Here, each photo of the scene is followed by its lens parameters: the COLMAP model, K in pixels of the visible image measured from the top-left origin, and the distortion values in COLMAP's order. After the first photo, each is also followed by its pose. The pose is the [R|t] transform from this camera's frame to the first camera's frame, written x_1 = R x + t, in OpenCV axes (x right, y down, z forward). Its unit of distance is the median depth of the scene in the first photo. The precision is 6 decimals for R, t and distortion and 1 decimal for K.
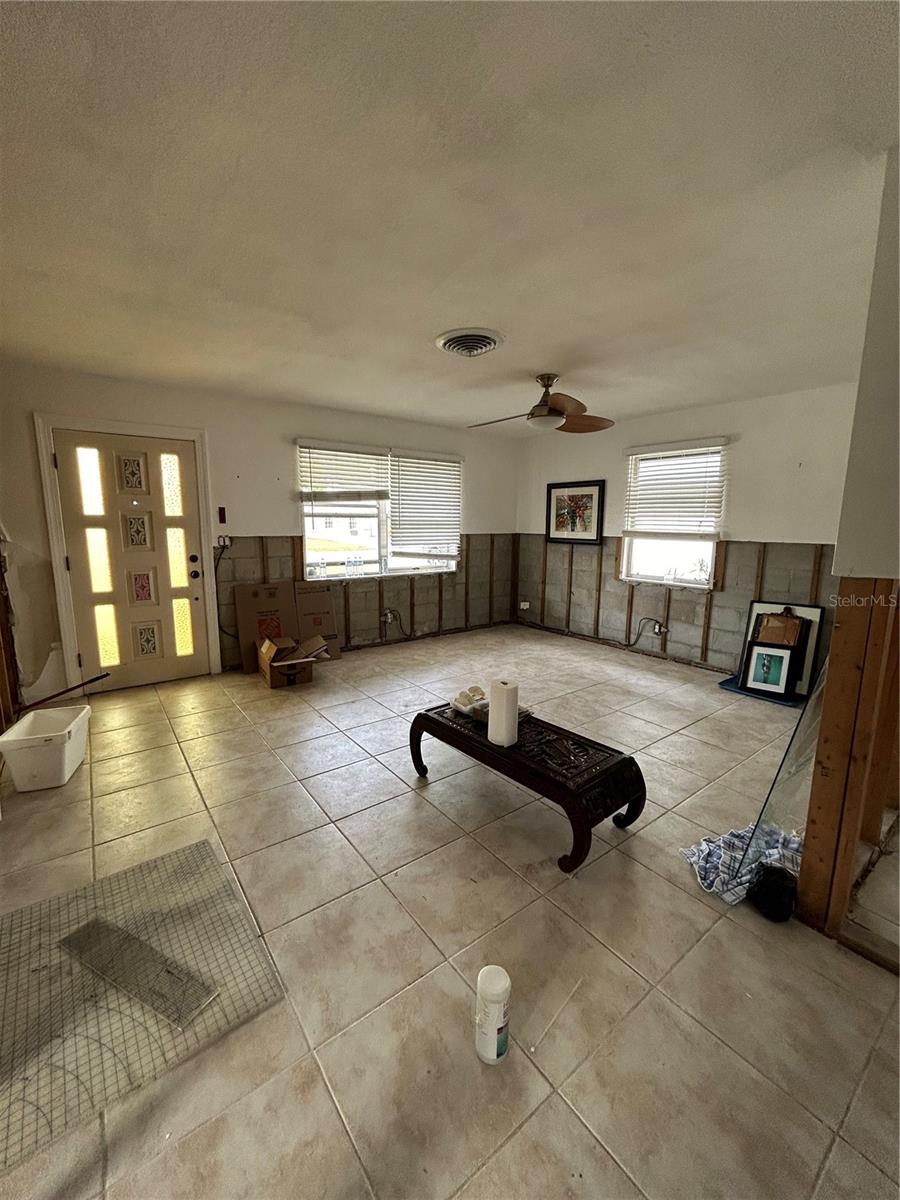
lens RADIAL K [[483.4, 0, 450.3], [0, 483.4, 598.5], [0, 0, 1]] dist [-0.000303, 0.000249]
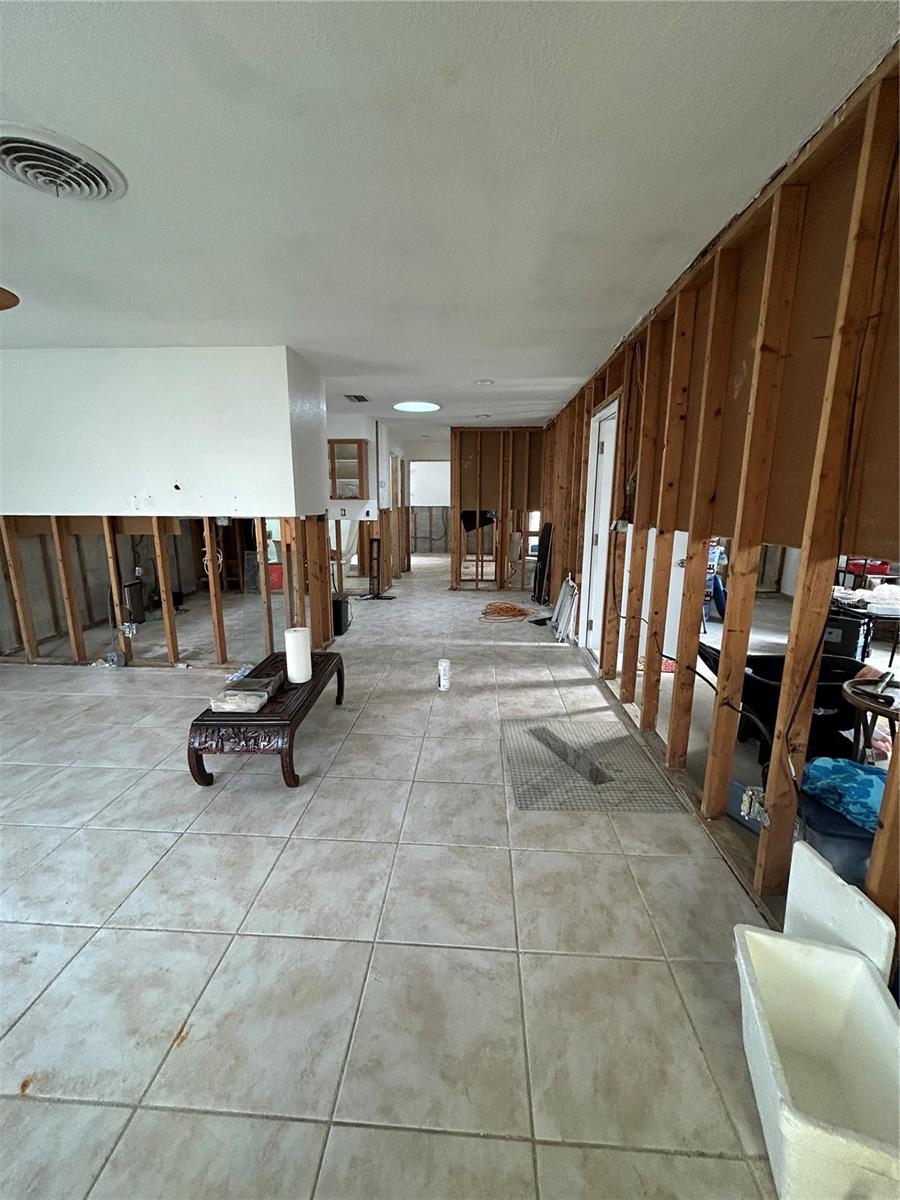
lens RADIAL K [[483.4, 0, 450.3], [0, 483.4, 598.5], [0, 0, 1]] dist [-0.000303, 0.000249]
pose [[-0.761909, -0.139585, 0.632464, -0.432978], [0.093545, 0.942546, 0.320711, -0.115936], [-0.640893, 0.303517, -0.705077, 0.741301]]
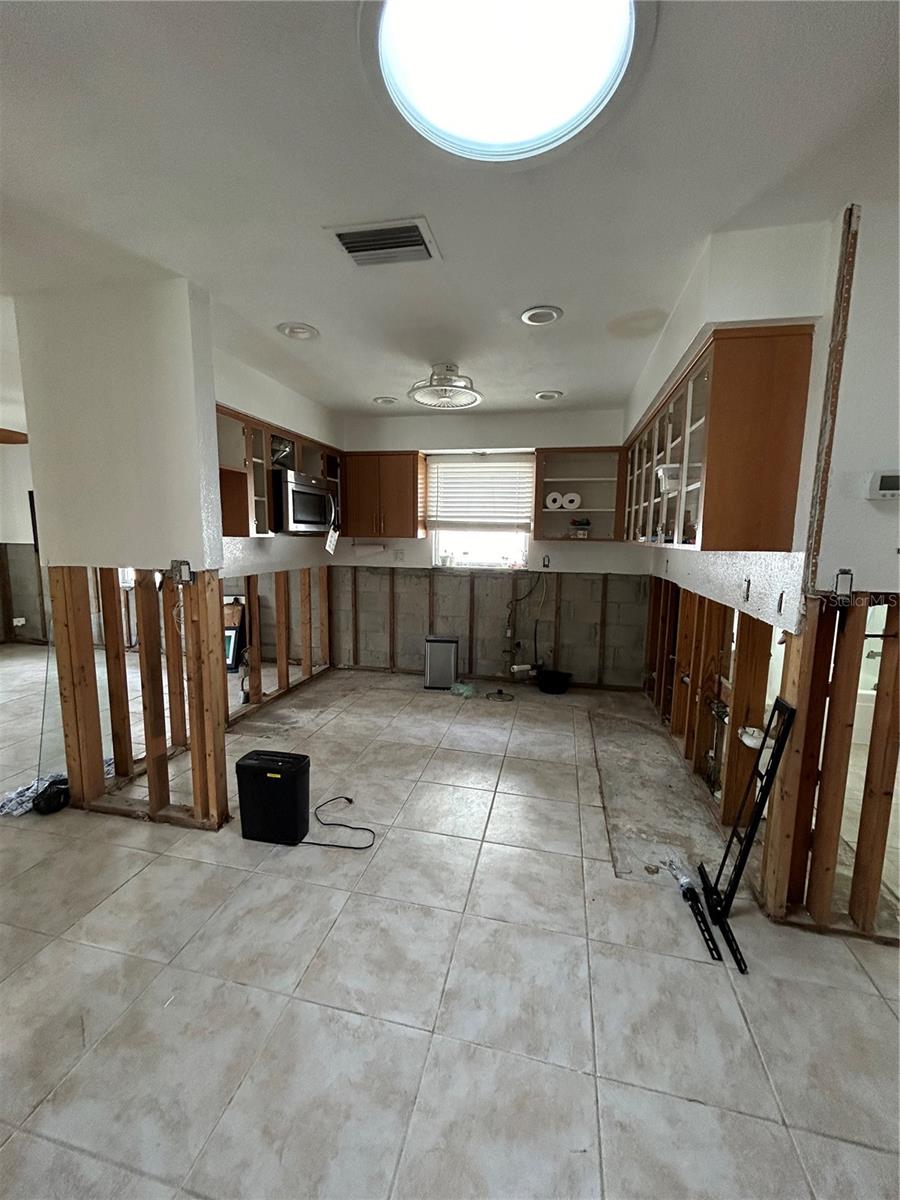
lens RADIAL K [[483.4, 0, 450.3], [0, 483.4, 598.5], [0, 0, 1]] dist [-0.000303, 0.000249]
pose [[0.761407, -0.079663, 0.643361, 0.250595], [0.095168, 0.995405, 0.010624, 0.051101], [-0.641251, 0.053138, 0.765489, -0.301612]]
